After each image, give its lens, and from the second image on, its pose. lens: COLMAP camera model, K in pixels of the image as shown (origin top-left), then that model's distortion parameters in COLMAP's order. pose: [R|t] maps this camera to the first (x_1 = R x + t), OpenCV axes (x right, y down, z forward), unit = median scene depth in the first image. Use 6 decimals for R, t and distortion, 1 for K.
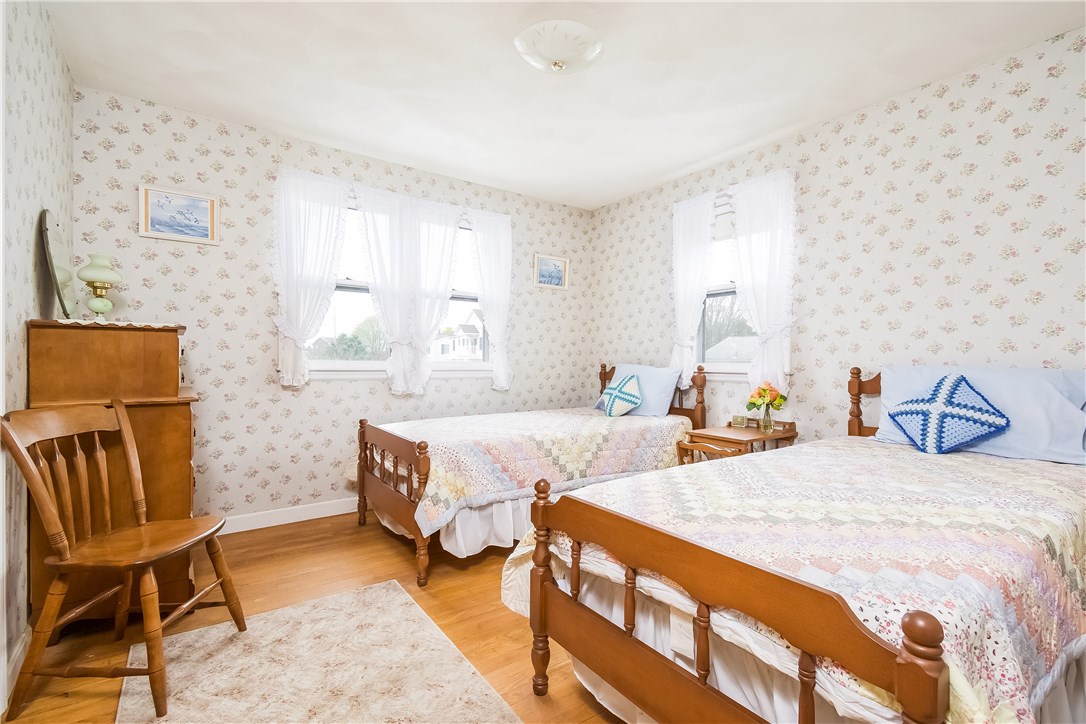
lens RADIAL K [[510.2, 0, 536.1], [0, 510.2, 360.2], [0, 0, 1]] dist [-0.001831, -0.000908]
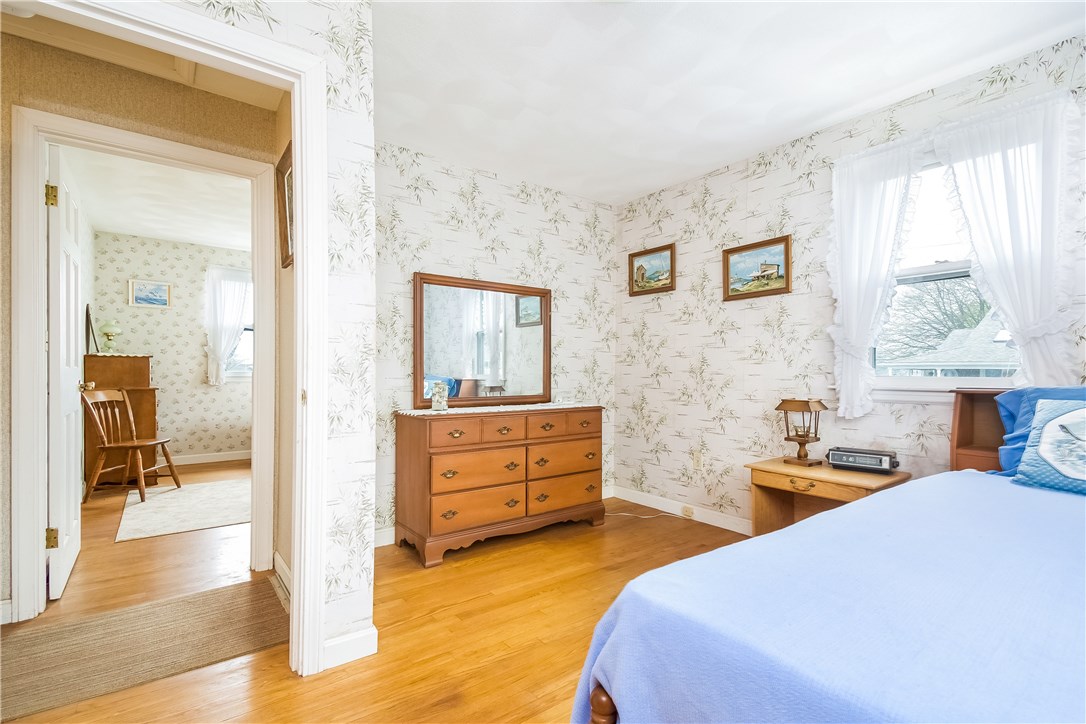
lens RADIAL K [[510.2, 0, 551.3], [0, 510.2, 371.3], [0, 0, 1]] dist [-0.001831, -0.000908]
pose [[0.998637, -0.000562, 0.052182, 0.719664], [0.000477, 0.999999, 0.001659, -0.001529], [-0.052183, -0.001632, 0.998636, -1.013702]]
